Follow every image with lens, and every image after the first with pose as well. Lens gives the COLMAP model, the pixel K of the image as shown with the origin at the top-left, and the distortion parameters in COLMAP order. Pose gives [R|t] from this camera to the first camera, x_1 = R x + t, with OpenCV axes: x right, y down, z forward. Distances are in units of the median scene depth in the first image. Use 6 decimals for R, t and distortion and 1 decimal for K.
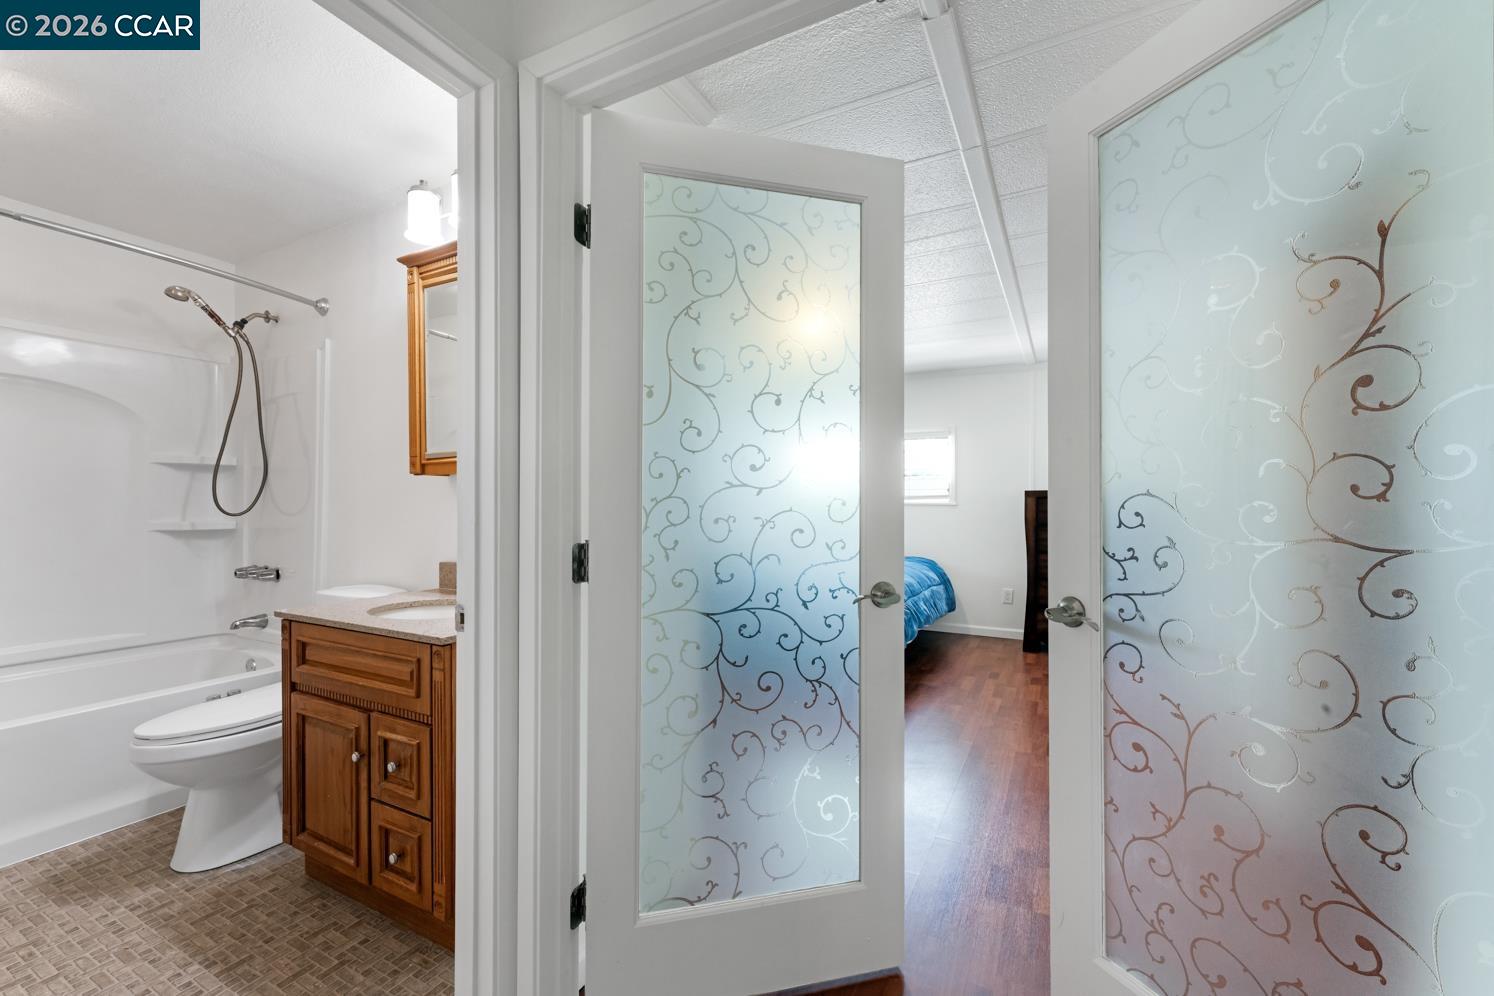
lens RADIAL K [[602.3, 0, 747.0], [0, 602.3, 498.0], [0, 0, 1]] dist [0.011485, -0.000403]
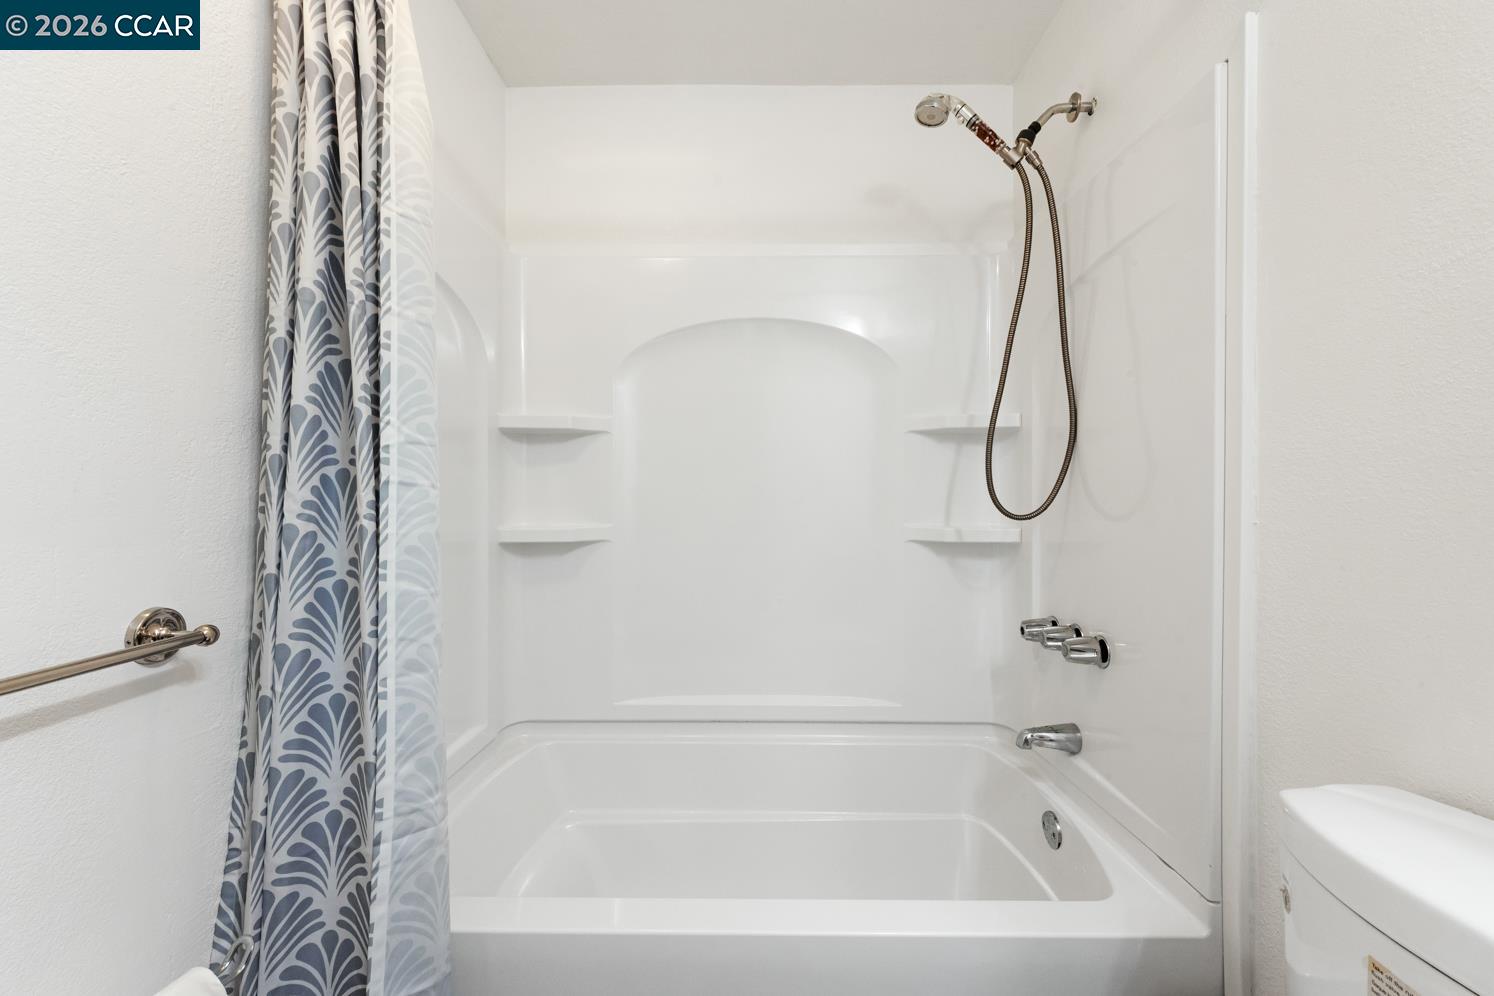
lens RADIAL K [[587.0, 0, 740.7], [0, 587.0, 494.6], [0, 0, 1]] dist [0.002802, -0.008202]
pose [[0.445093, -0.009331, -0.895436, -0.513435], [0.005490, 0.999955, -0.007691, 0.010324], [0.895467, -0.001492, 0.445125, 0.576782]]
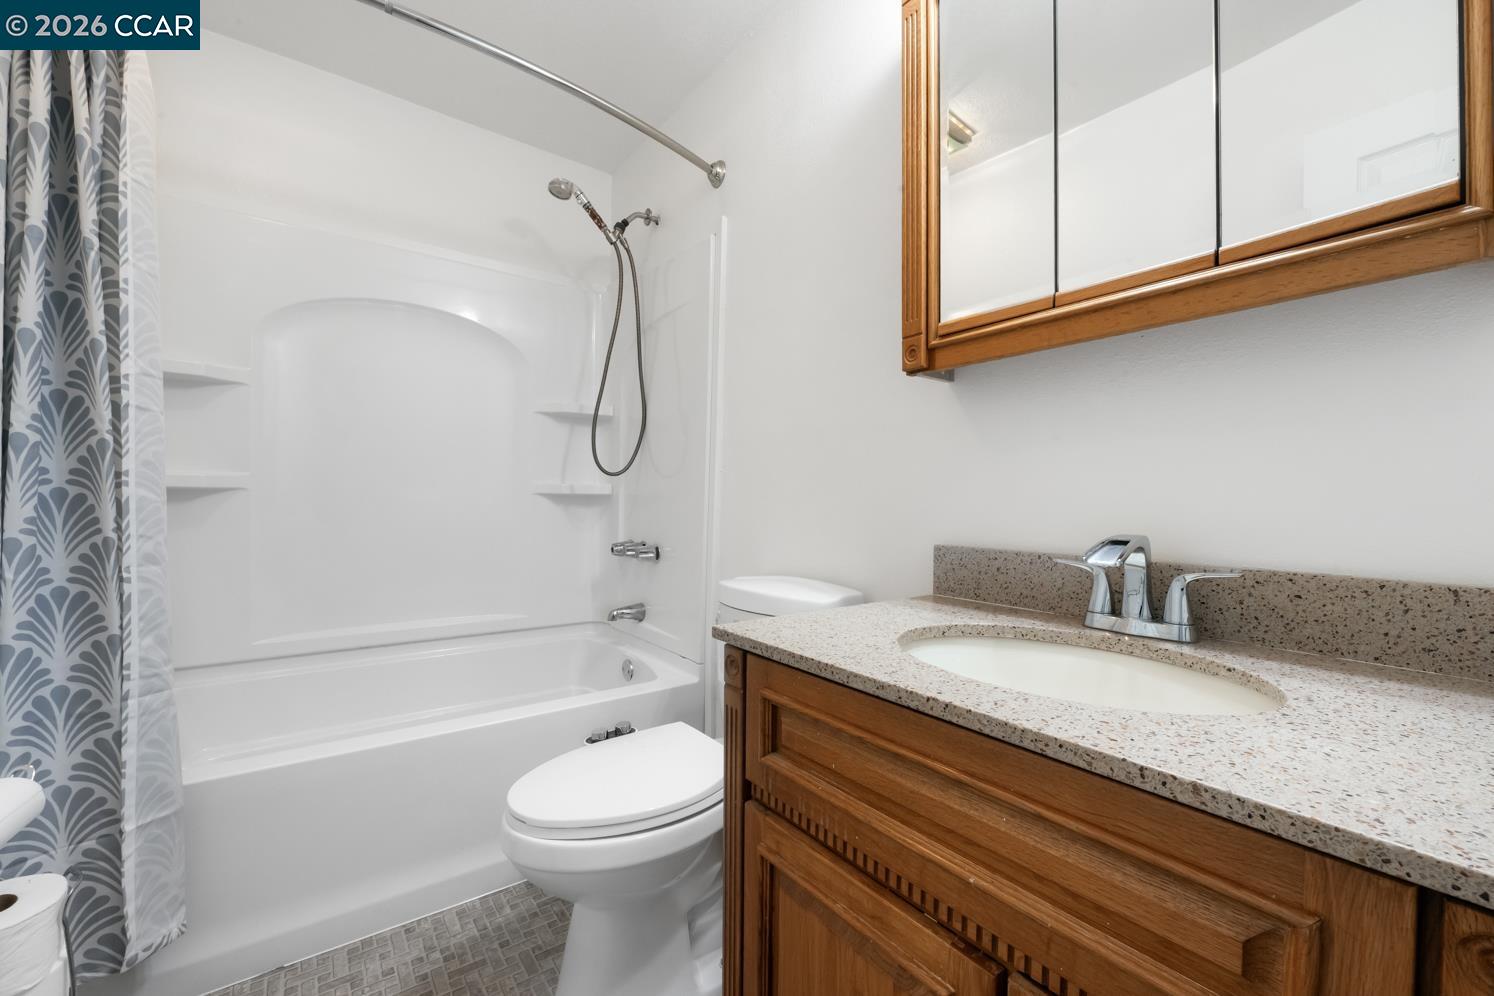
lens RADIAL K [[604.5, 0, 745.9], [0, 604.5, 494.9], [0, 0, 1]] dist [0.000194, -0.000398]
pose [[0.903299, 0.007780, -0.428940, -0.360057], [-0.007774, 0.999968, 0.001767, 0.052289], [0.428940, 0.001739, 0.903331, 0.375977]]
